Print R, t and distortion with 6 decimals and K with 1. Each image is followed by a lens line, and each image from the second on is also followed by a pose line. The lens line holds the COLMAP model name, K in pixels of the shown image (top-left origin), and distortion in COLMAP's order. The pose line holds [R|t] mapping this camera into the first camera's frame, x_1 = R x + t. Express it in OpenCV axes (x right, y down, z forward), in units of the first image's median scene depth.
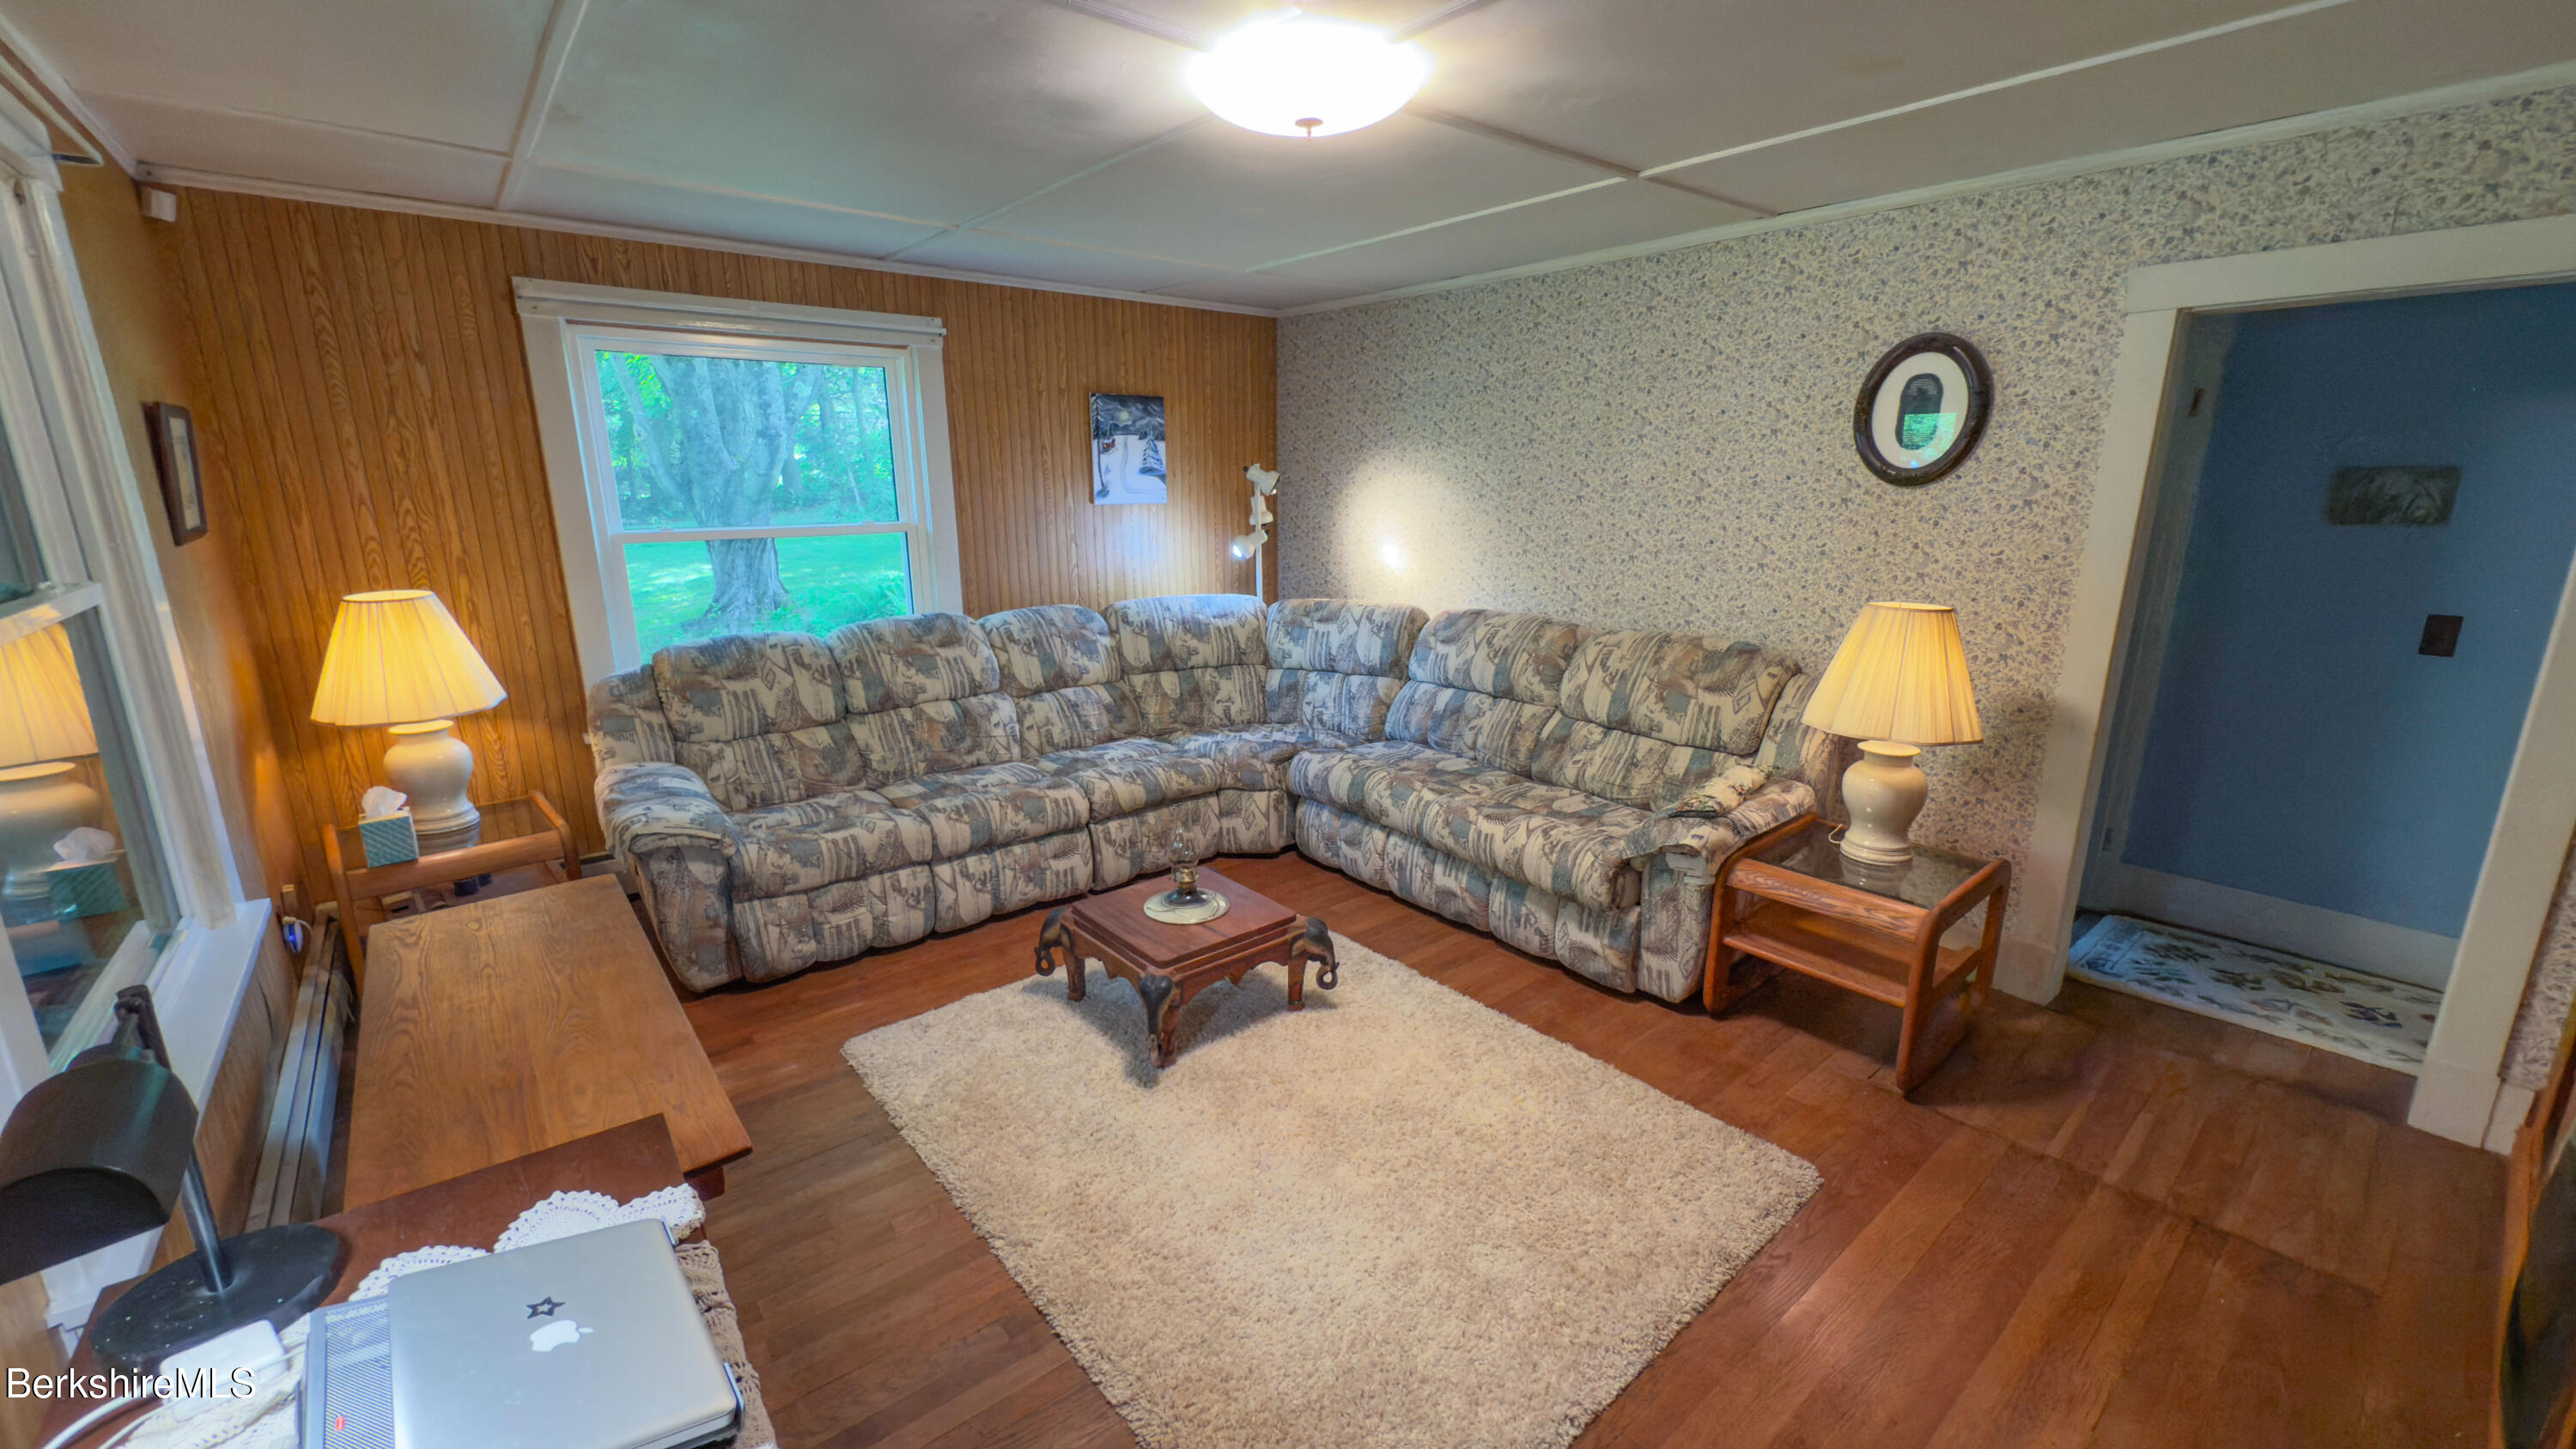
lens RADIAL K [[1036.3, 0, 1288.0], [0, 1036.3, 724.5], [0, 0, 1]] dist [0.000047, -0.000444]
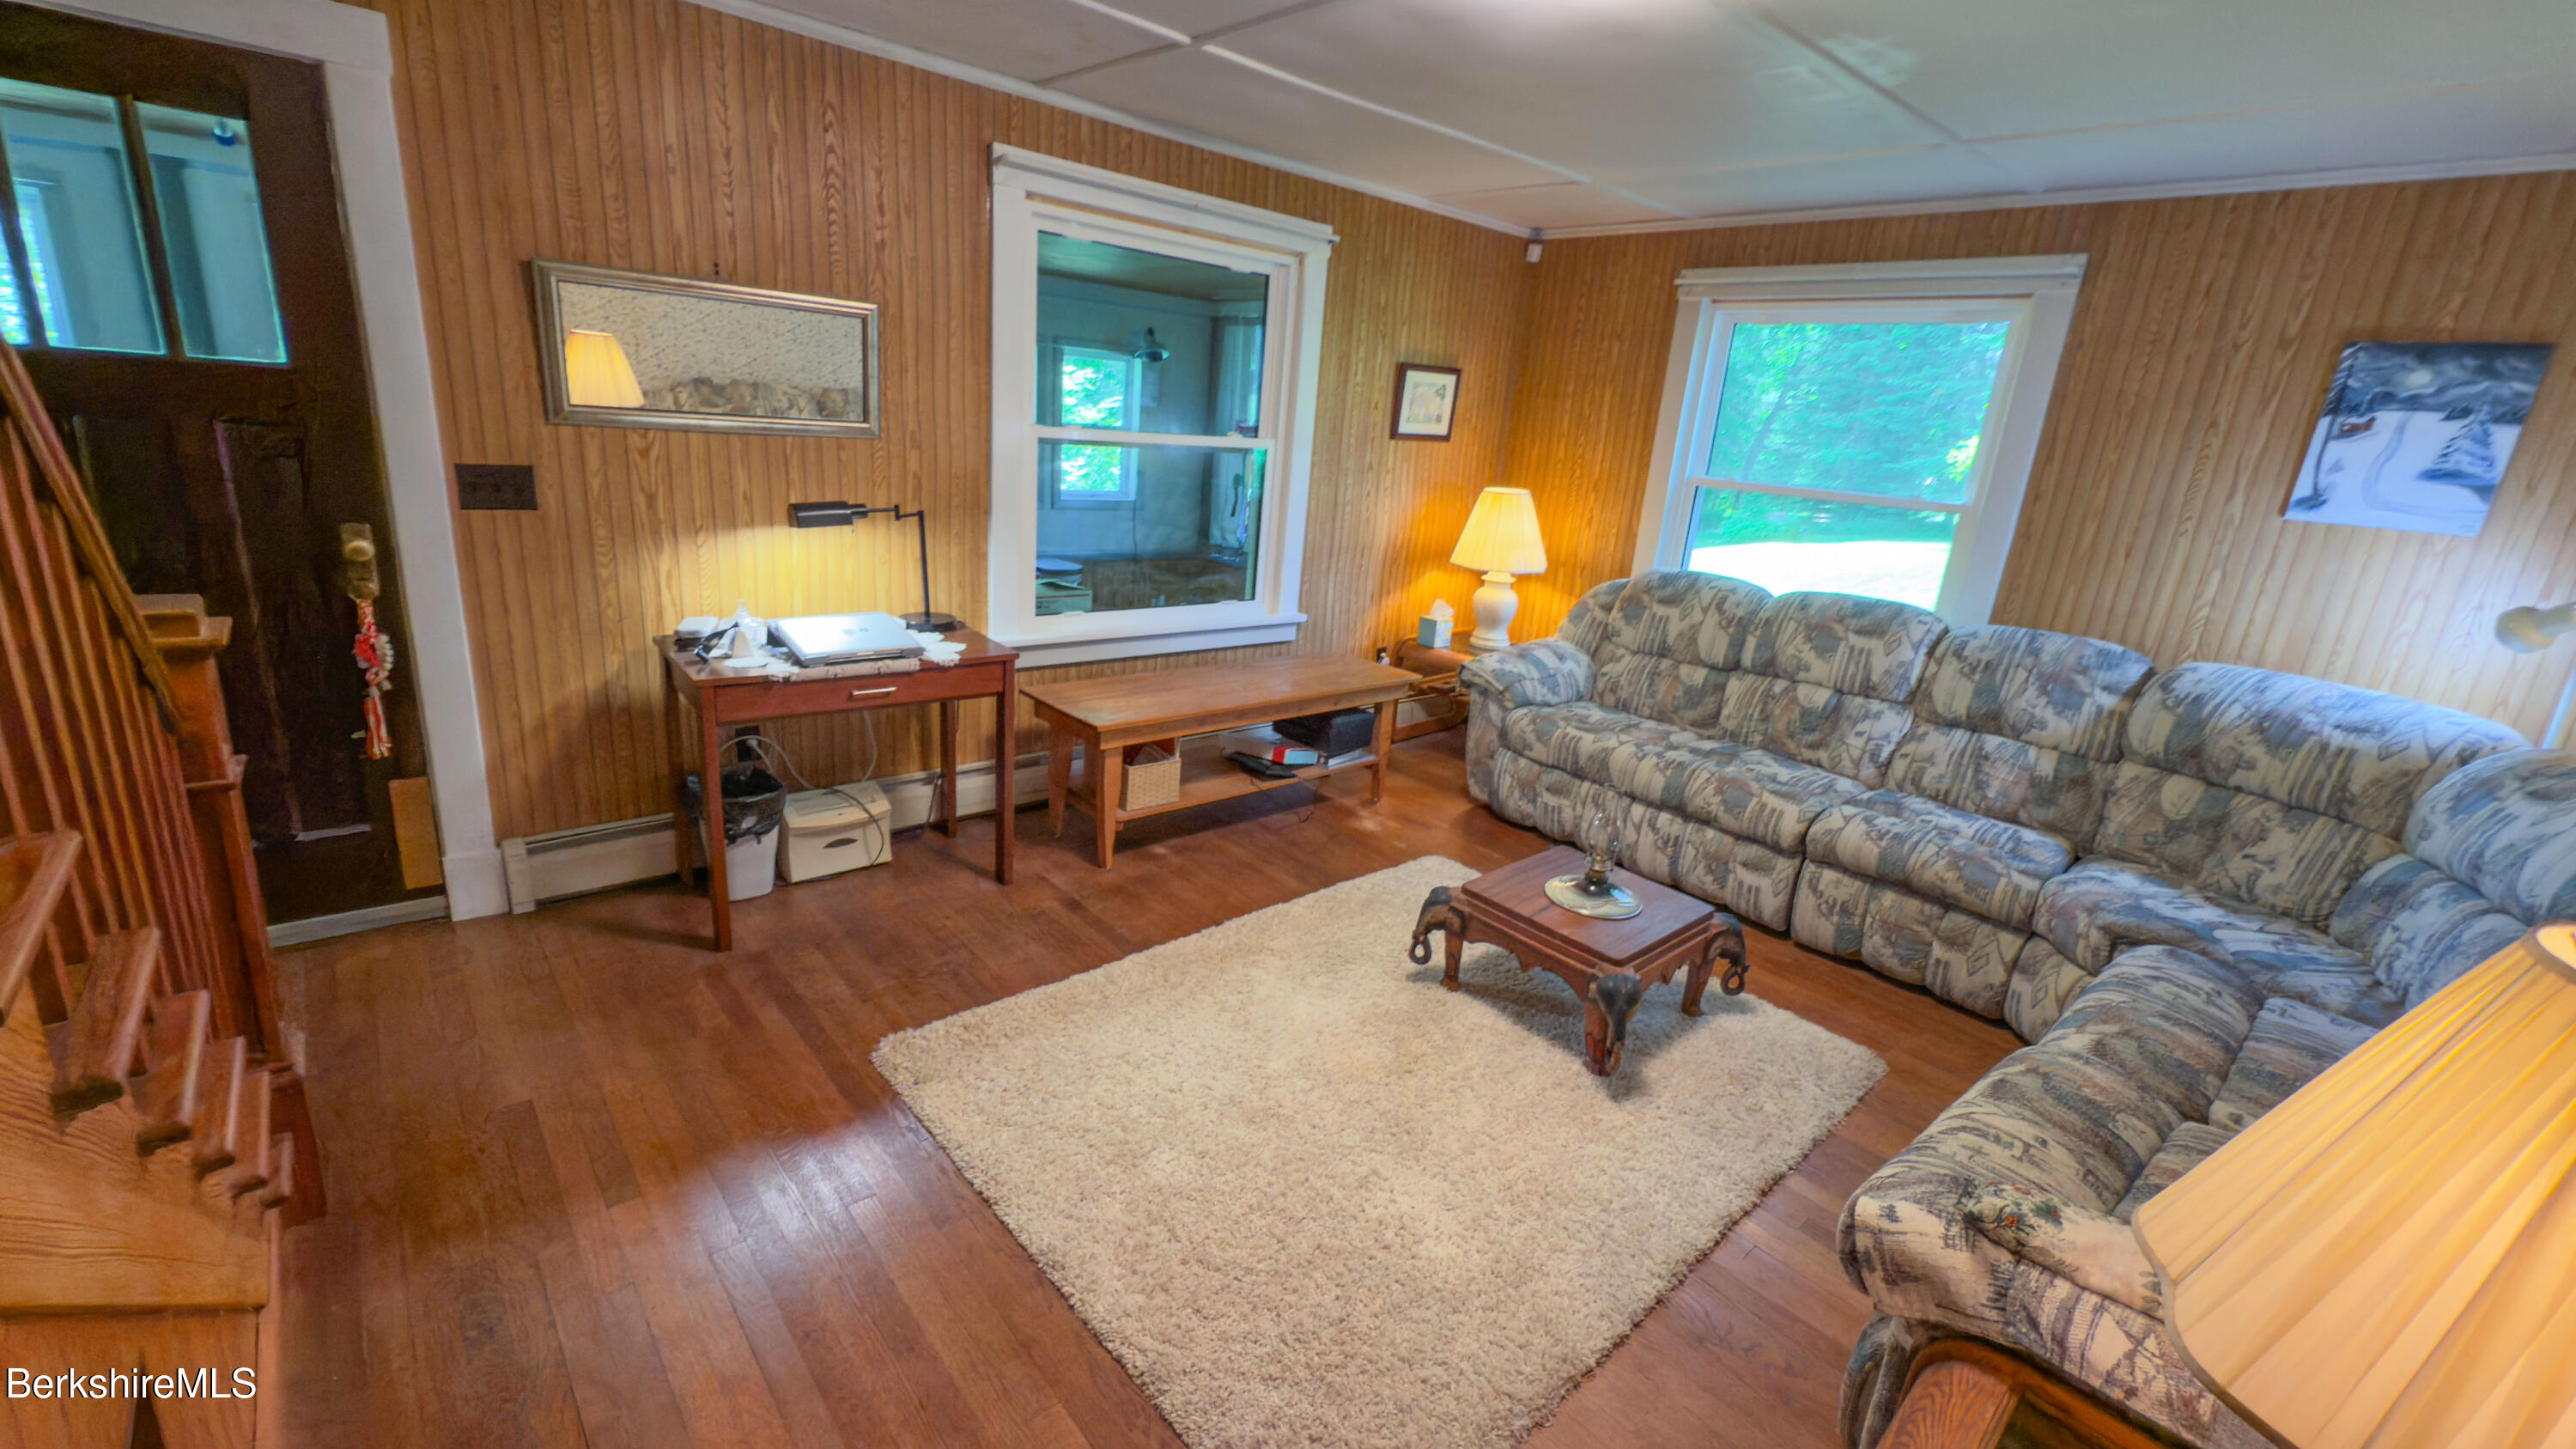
lens RADIAL K [[1036.3, 0, 1288.0], [0, 1036.3, 724.5], [0, 0, 1]] dist [0.000047, -0.000444]
pose [[0.032186, 0.289679, -0.956583, 0.541764], [-0.317335, 0.910520, 0.265052, -0.086955], [0.947767, 0.295026, 0.121231, 0.463022]]
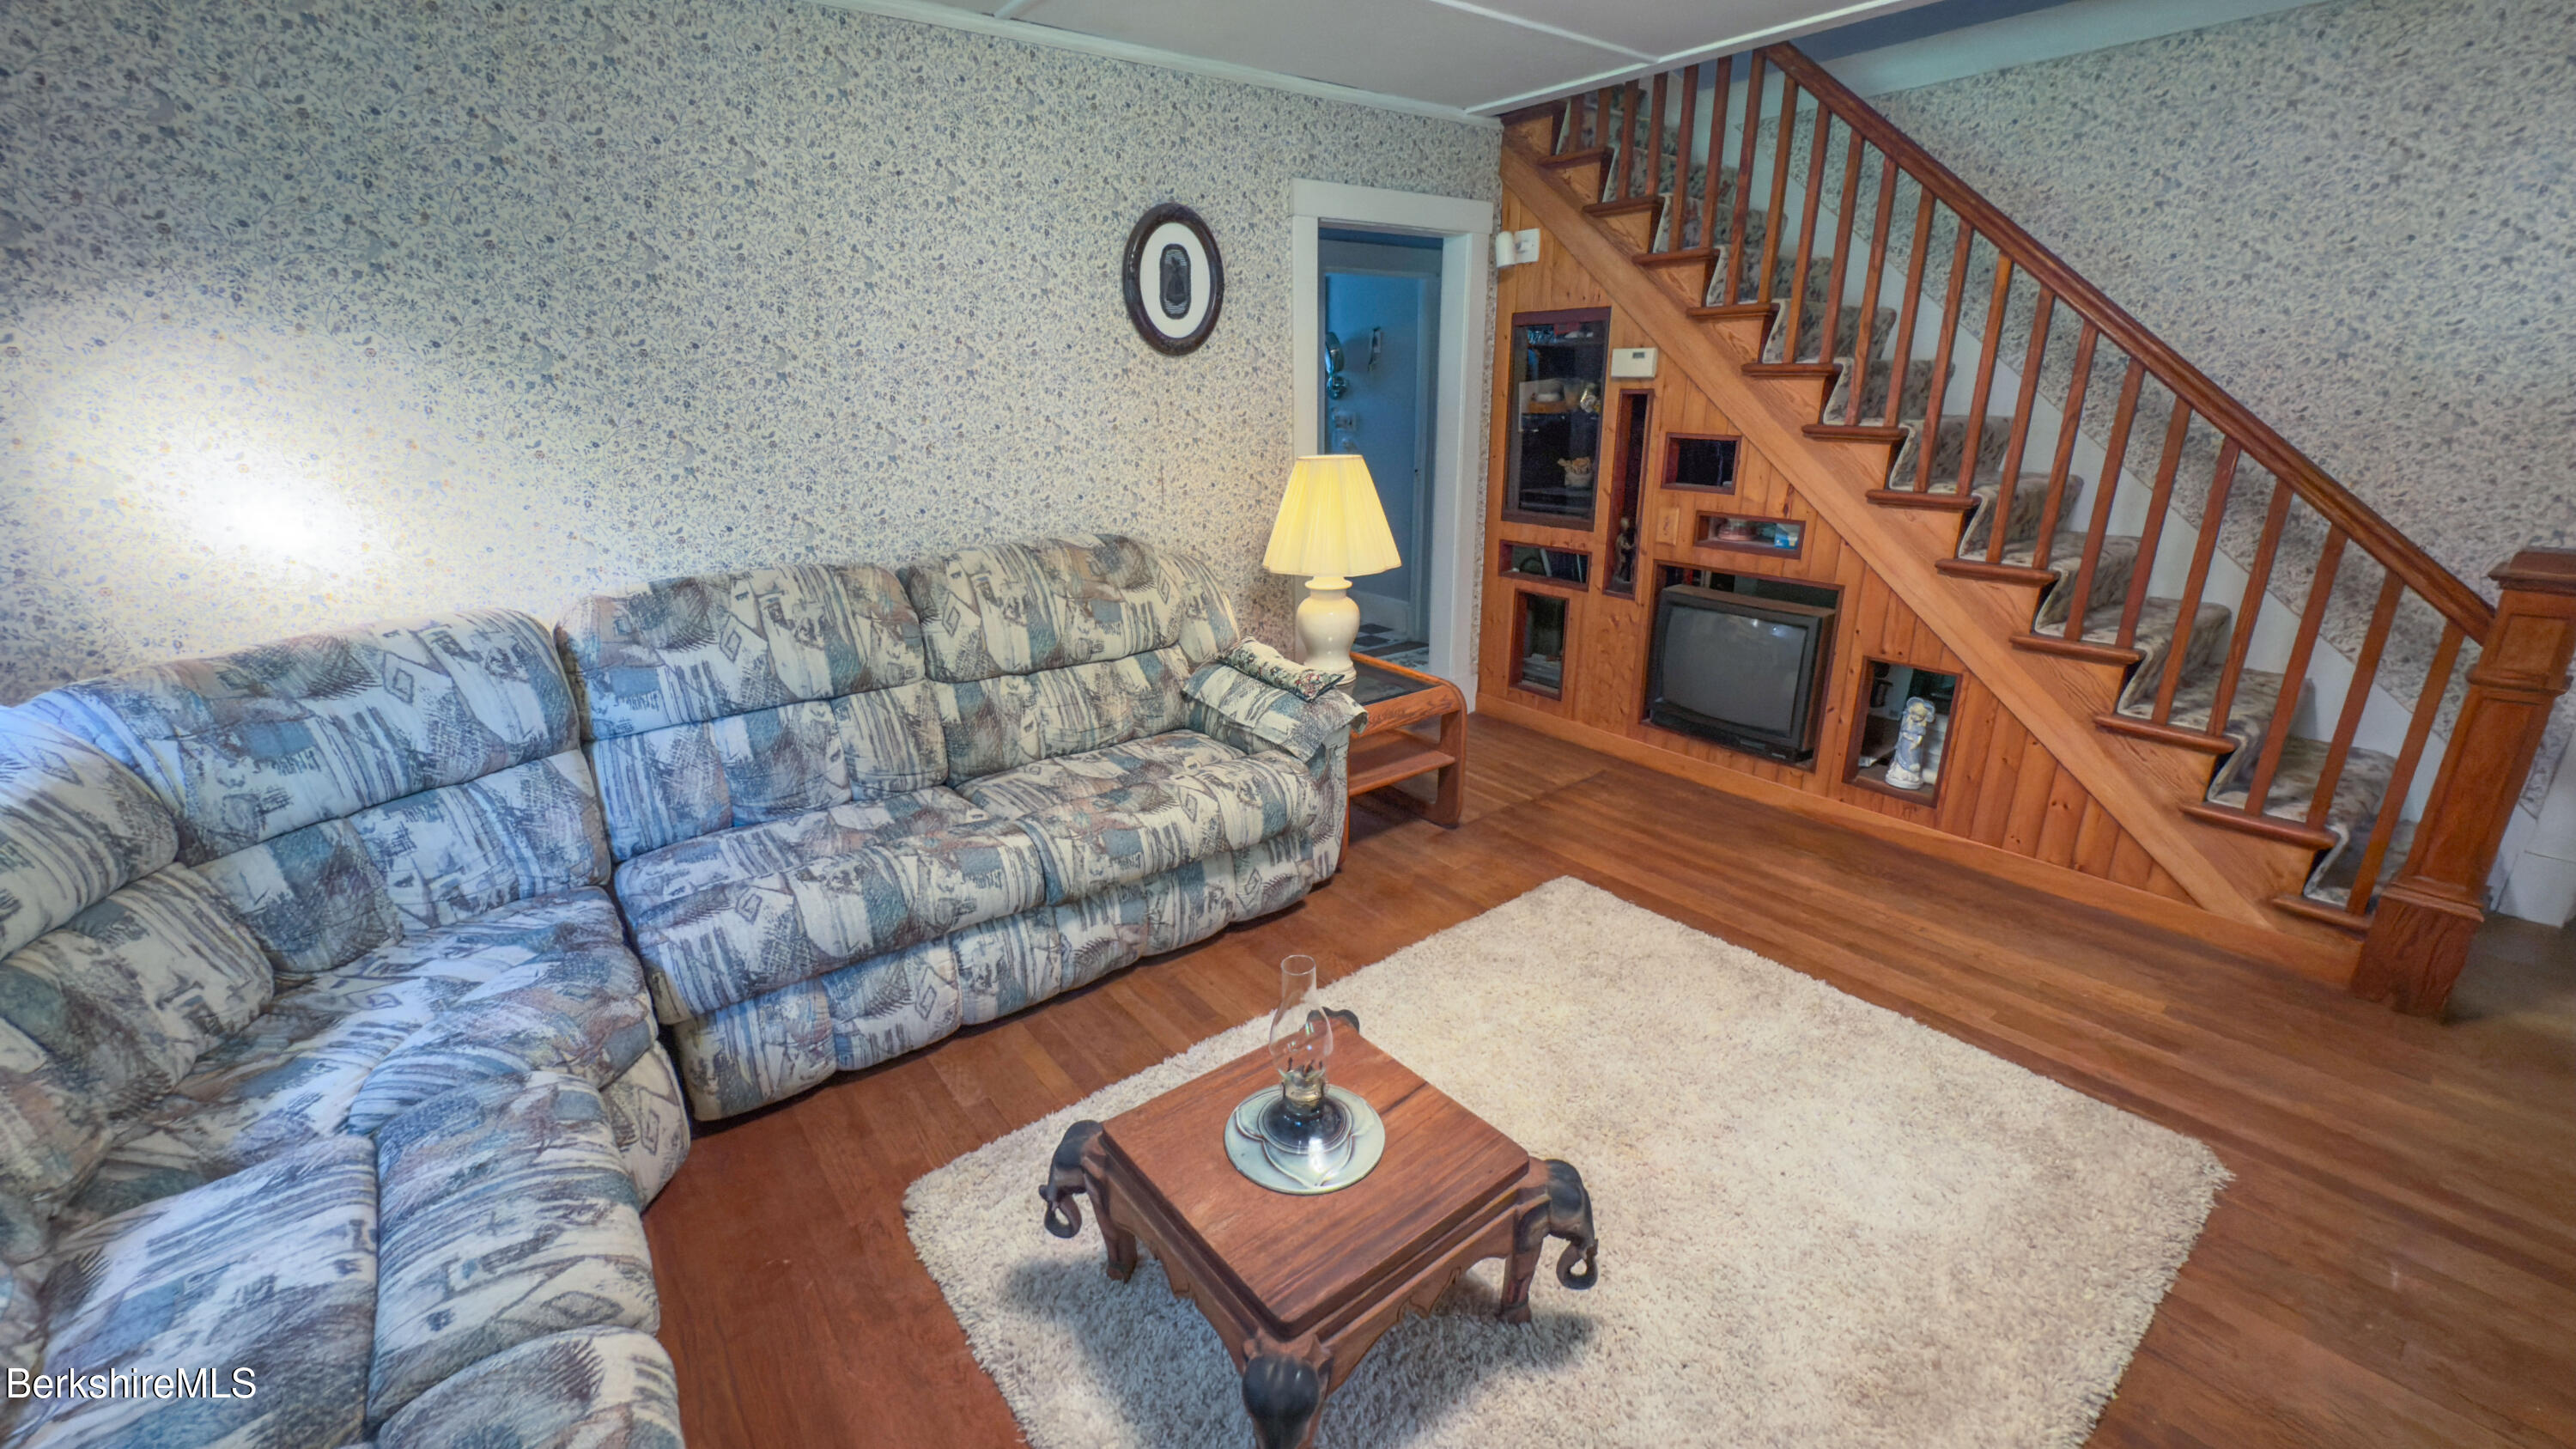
lens RADIAL K [[1036.3, 0, 1288.0], [0, 1036.3, 724.5], [0, 0, 1]] dist [0.000047, -0.000444]
pose [[0.026383, -0.311841, 0.949768, -0.413525], [0.249191, 0.922157, 0.295854, -0.135172], [-0.968095, 0.228868, 0.102037, 0.700616]]
